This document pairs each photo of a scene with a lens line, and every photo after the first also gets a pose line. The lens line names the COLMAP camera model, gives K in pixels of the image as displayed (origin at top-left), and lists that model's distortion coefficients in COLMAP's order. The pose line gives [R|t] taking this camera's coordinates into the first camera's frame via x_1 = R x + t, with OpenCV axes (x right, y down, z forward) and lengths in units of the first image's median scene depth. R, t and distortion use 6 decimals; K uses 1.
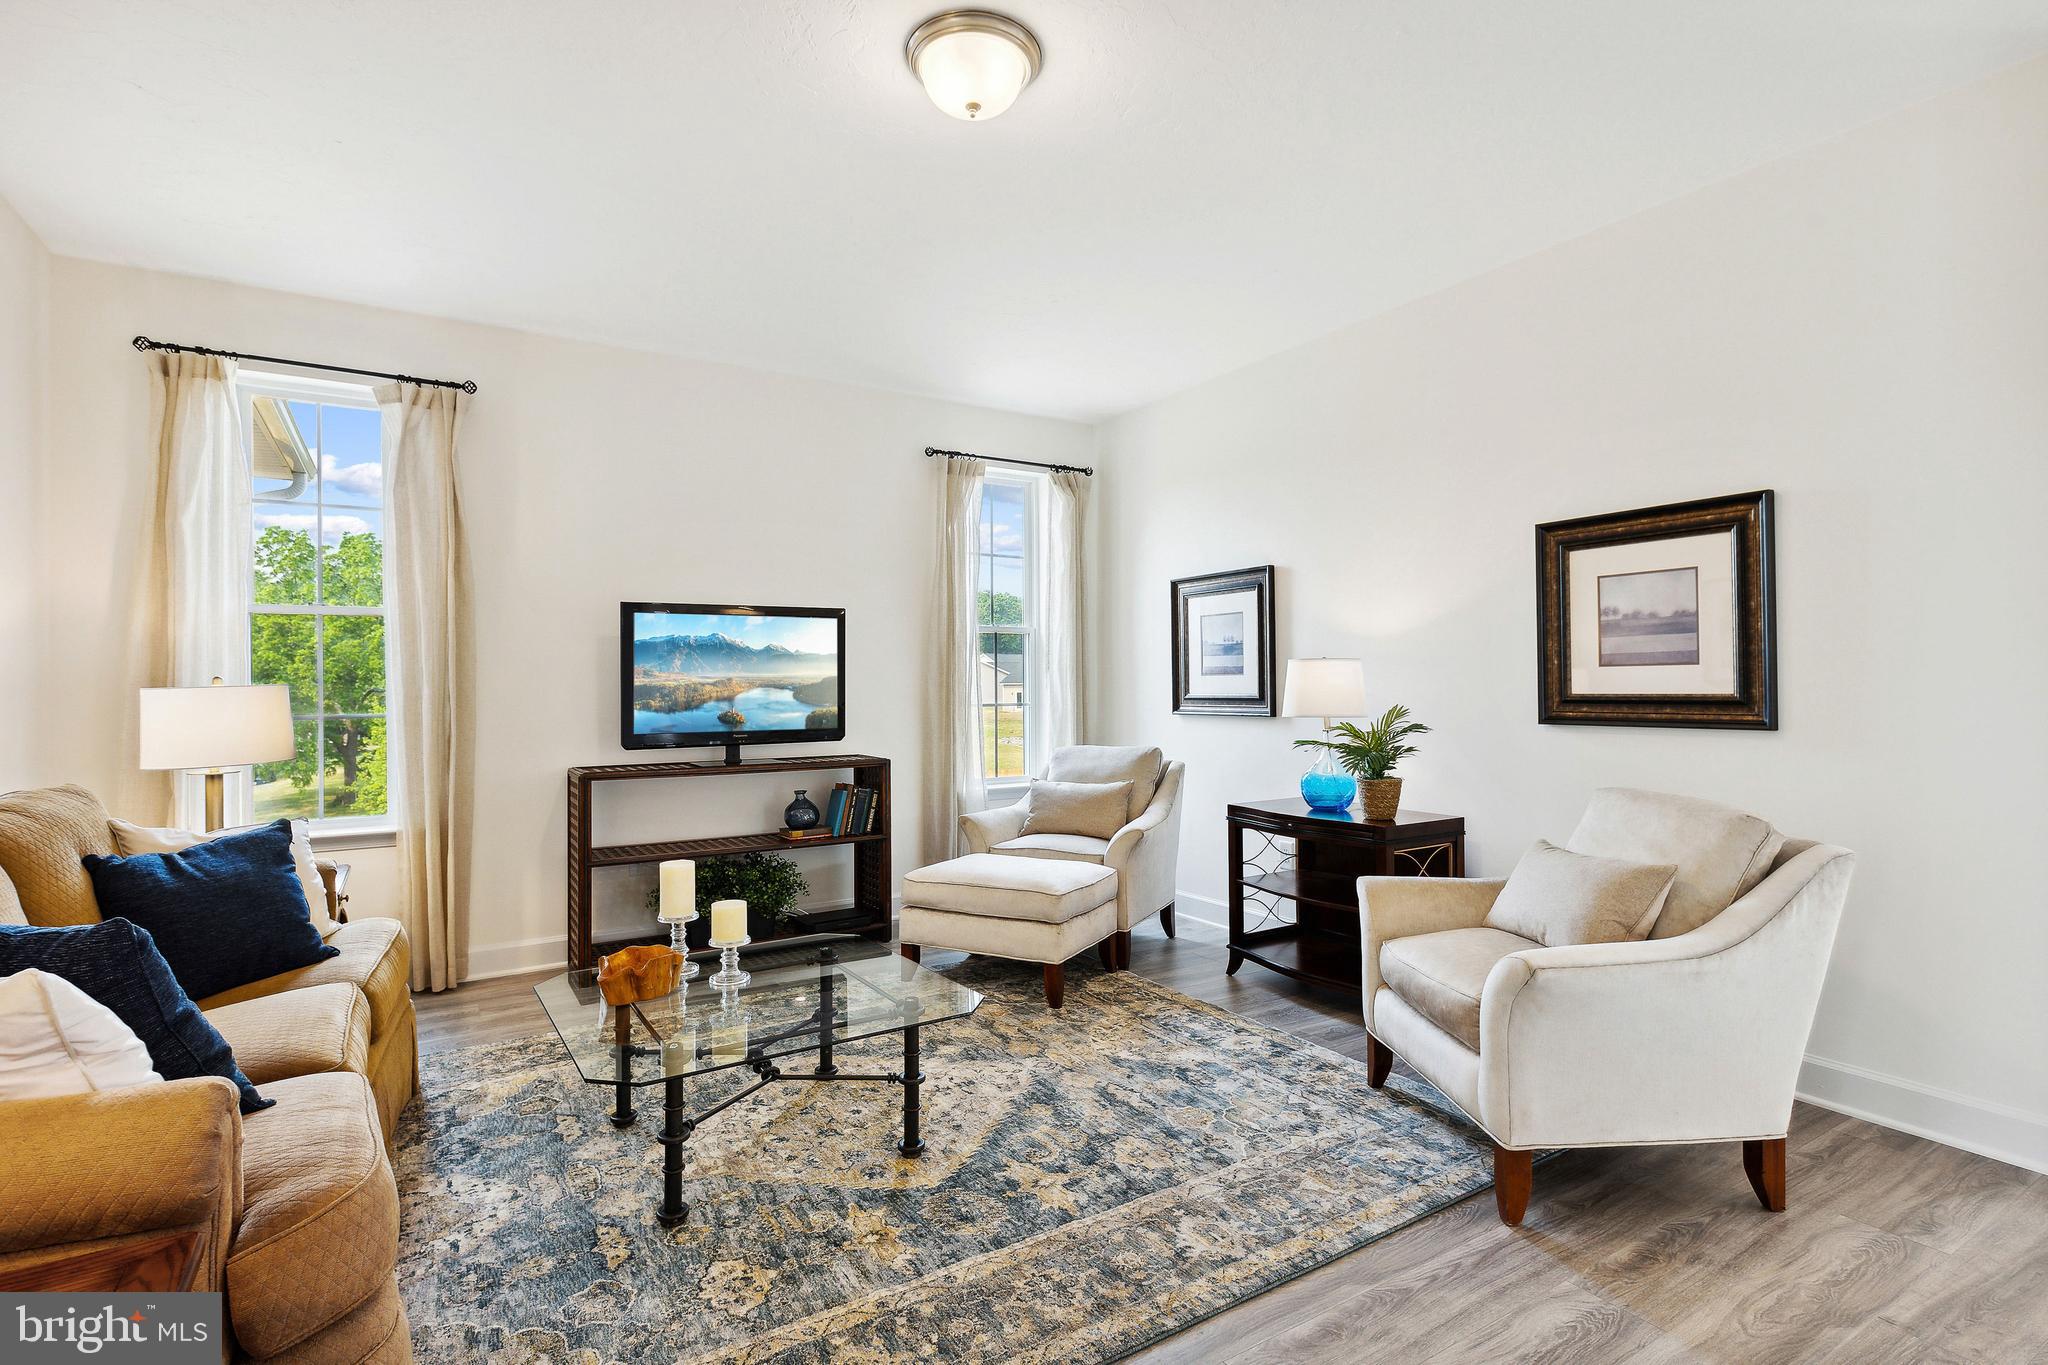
lens RADIAL K [[951.3, 0, 1016.1], [0, 951.3, 702.2], [0, 0, 1]] dist [-0.005340, 0.001454]
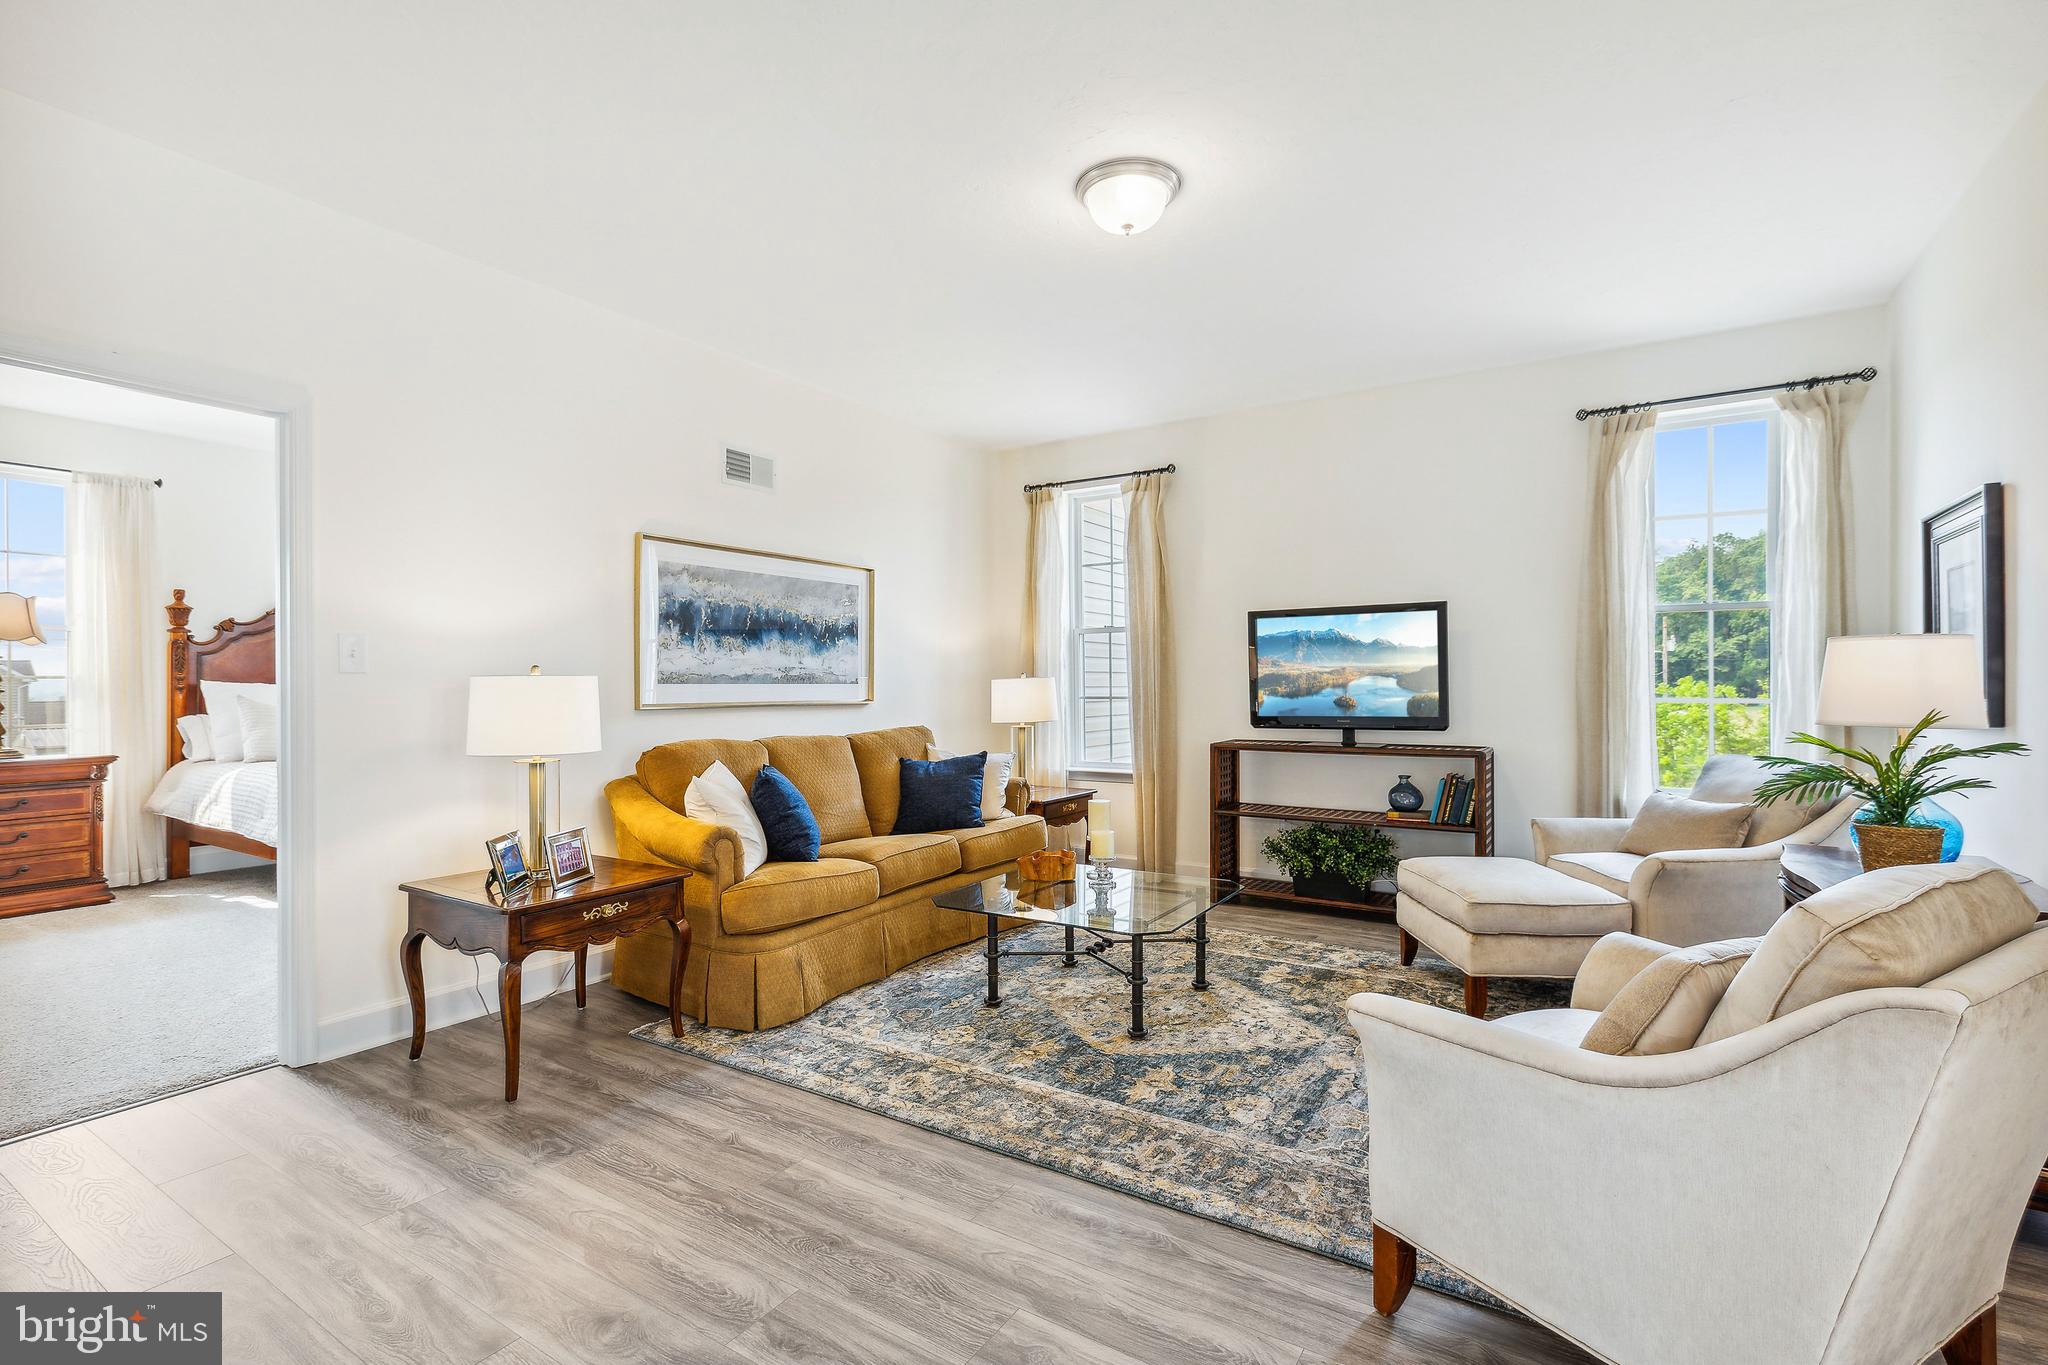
lens RADIAL K [[951.3, 0, 1037.4], [0, 951.3, 676.4], [0, 0, 1]] dist [-0.005340, 0.001454]
pose [[0.442480, 0.000375, -0.896778, 0.579852], [-0.010899, 0.999928, -0.004960, -0.006894], [0.896712, 0.011969, 0.442452, 0.171090]]
